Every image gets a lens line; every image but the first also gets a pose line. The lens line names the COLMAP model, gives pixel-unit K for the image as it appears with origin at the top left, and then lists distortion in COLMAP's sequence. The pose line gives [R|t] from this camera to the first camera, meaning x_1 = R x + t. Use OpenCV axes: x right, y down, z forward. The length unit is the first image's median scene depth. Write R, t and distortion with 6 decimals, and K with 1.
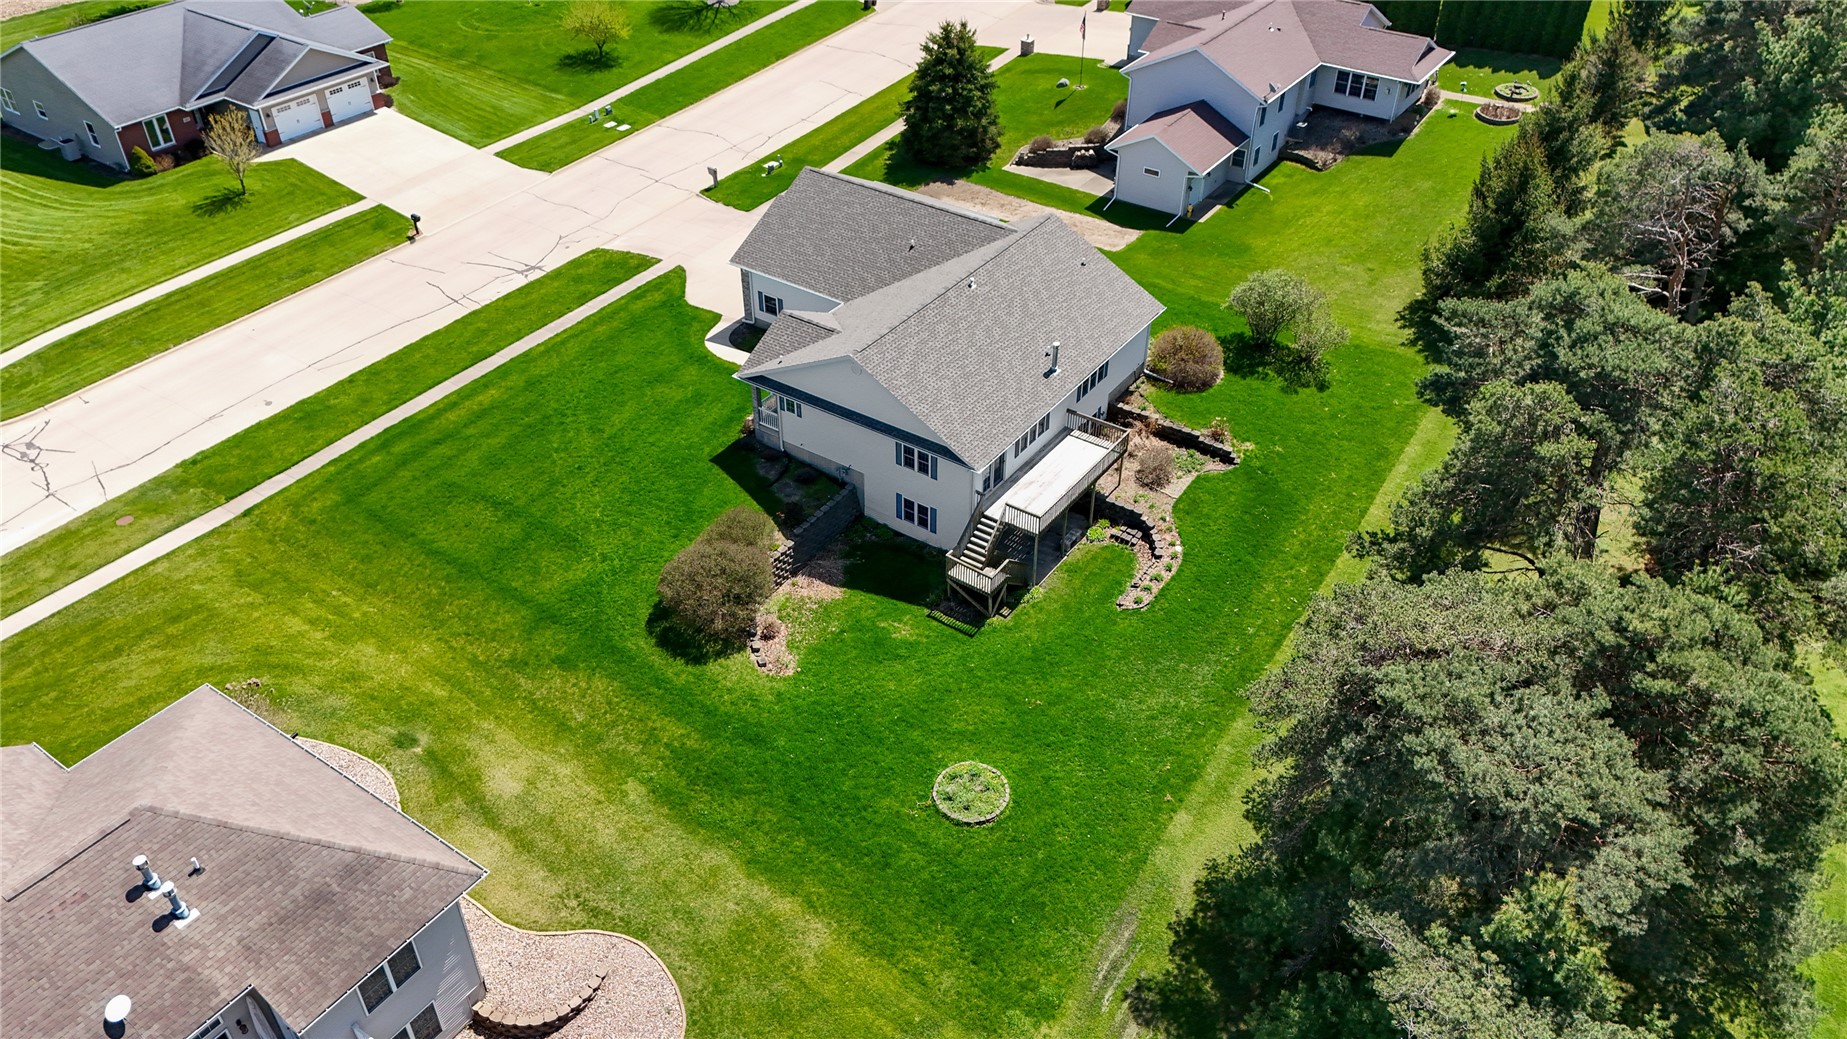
lens RADIAL K [[1371.9, 0, 923.5], [0, 1371.9, 519.5], [0, 0, 1]] dist [0.104962, -0.131055]
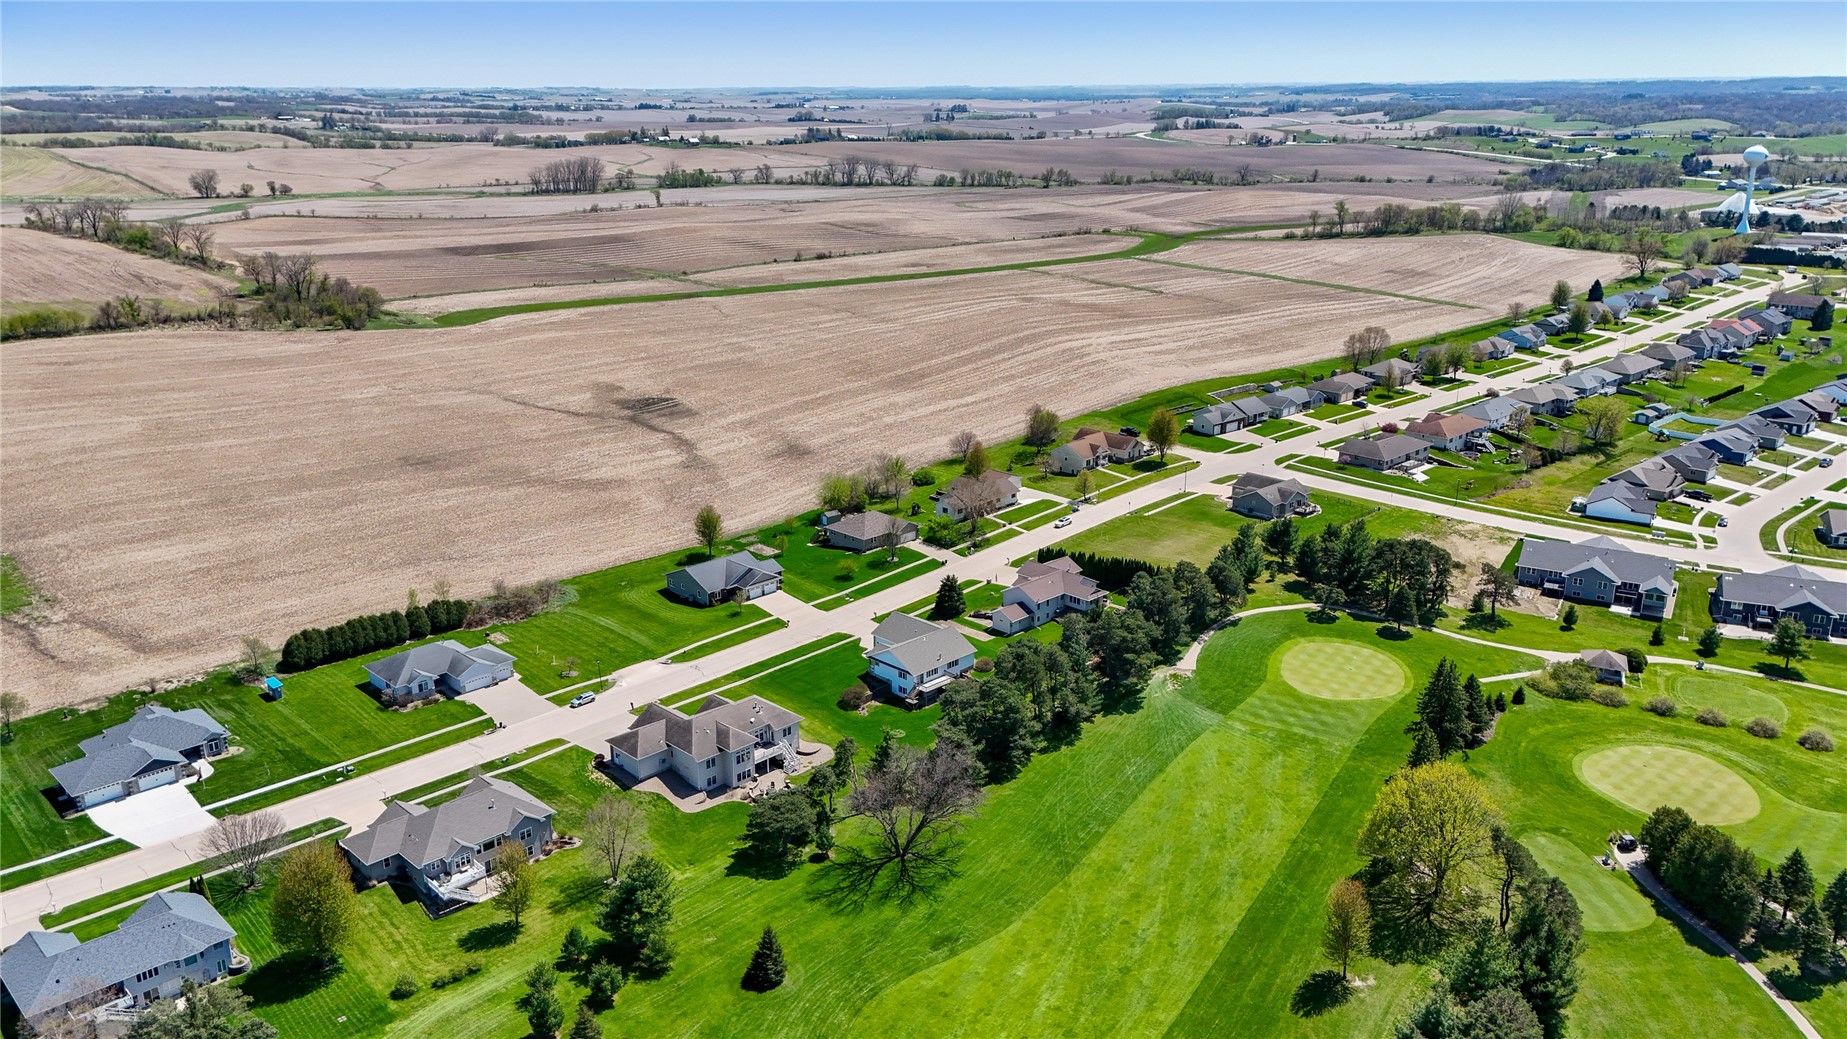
lens RADIAL K [[1371.9, 0, 923.5], [0, 1371.9, 519.5], [0, 0, 1]] dist [0.104962, -0.131055]
pose [[0.982955, 0.046170, -0.177955, 0.633483], [-0.103630, 0.938670, -0.328876, 0.715342], [0.151857, 0.341712, 0.927455, -2.485390]]
